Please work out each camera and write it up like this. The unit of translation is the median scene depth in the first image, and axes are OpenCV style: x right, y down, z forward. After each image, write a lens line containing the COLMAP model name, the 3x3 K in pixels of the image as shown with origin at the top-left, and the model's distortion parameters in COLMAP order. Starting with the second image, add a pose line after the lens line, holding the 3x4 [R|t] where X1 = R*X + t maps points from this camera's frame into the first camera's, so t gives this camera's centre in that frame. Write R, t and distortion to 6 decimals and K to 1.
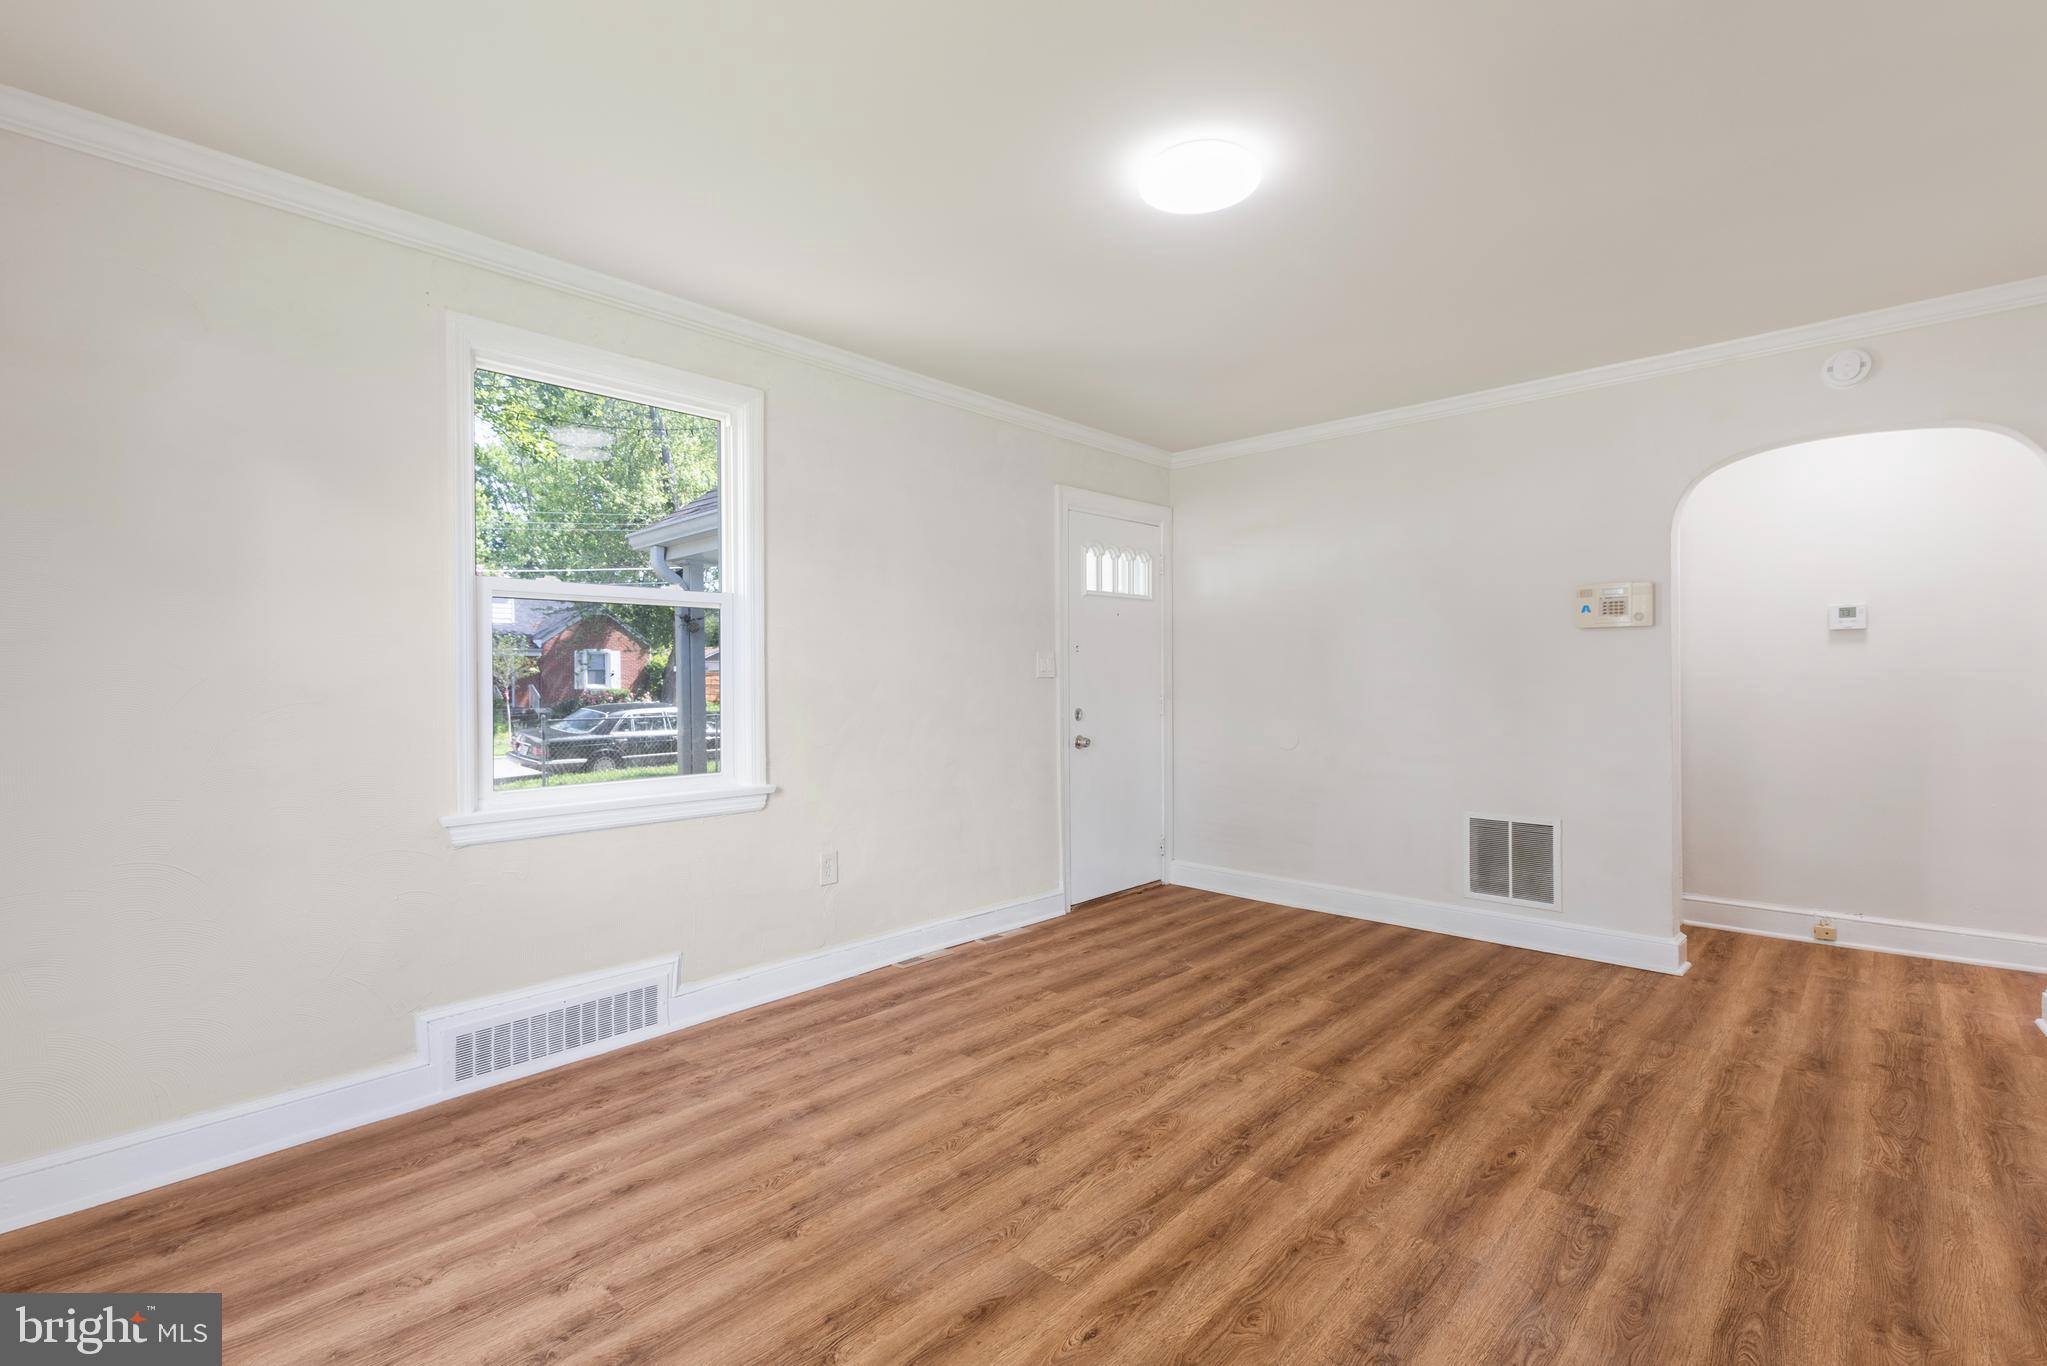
lens RADIAL K [[909.3, 0, 1018.4], [0, 909.3, 679.1], [0, 0, 1]] dist [-0.002434, -0.000051]
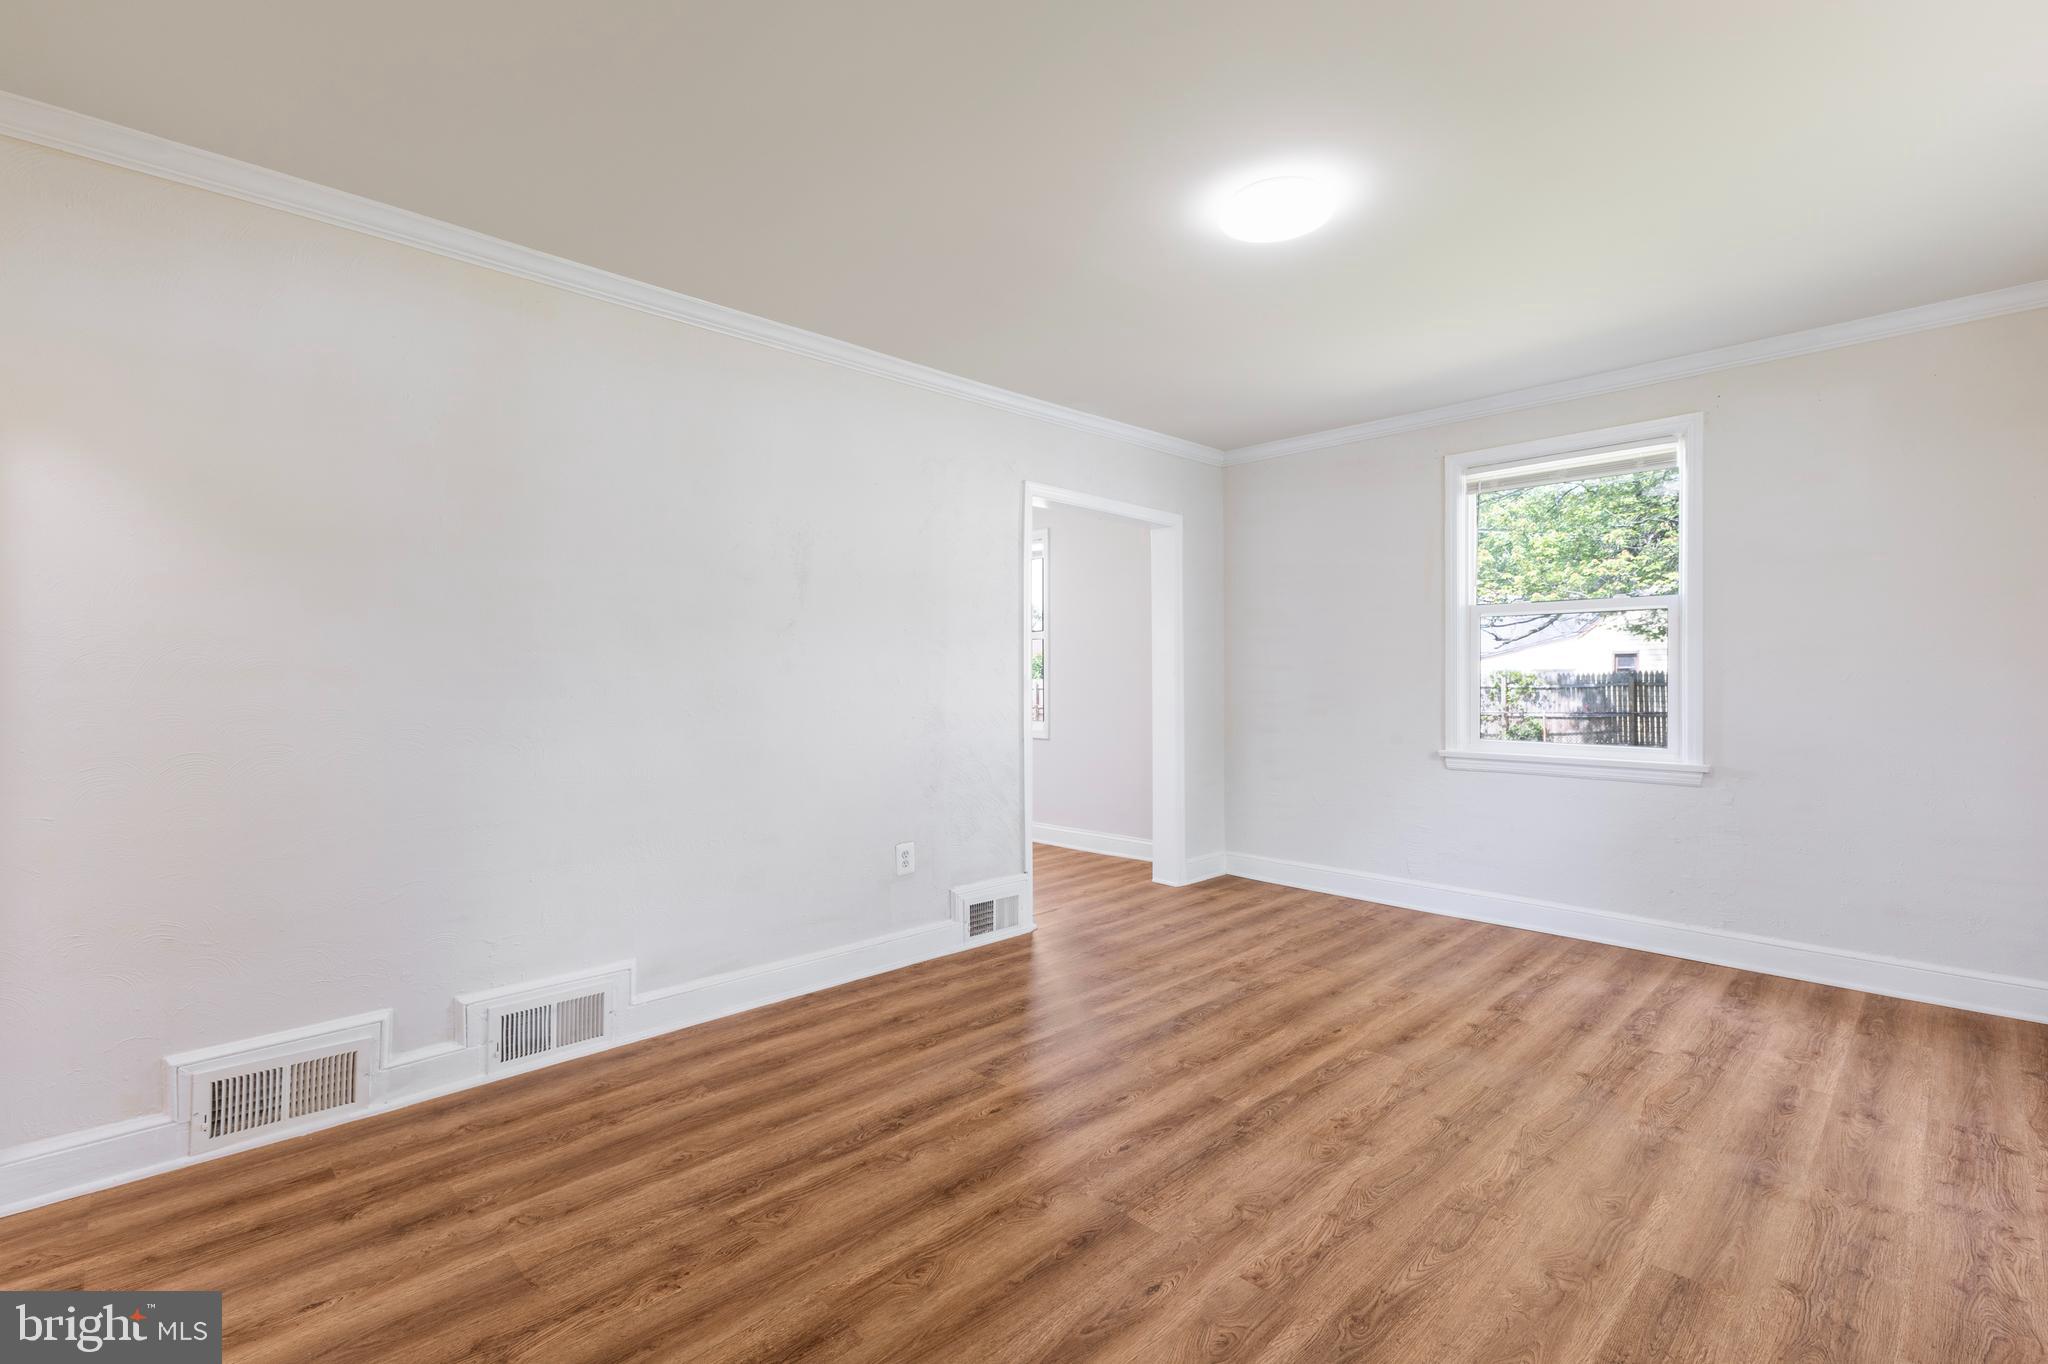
lens RADIAL K [[909.8, 0, 1030.0], [0, 909.8, 677.8], [0, 0, 1]] dist [-0.002434, -0.000051]
pose [[-0.999275, 0.014506, 0.035193, 0.436014], [0.014601, 0.999890, 0.002446, 0.001720], [-0.035154, 0.002958, -0.999378, 1.997412]]
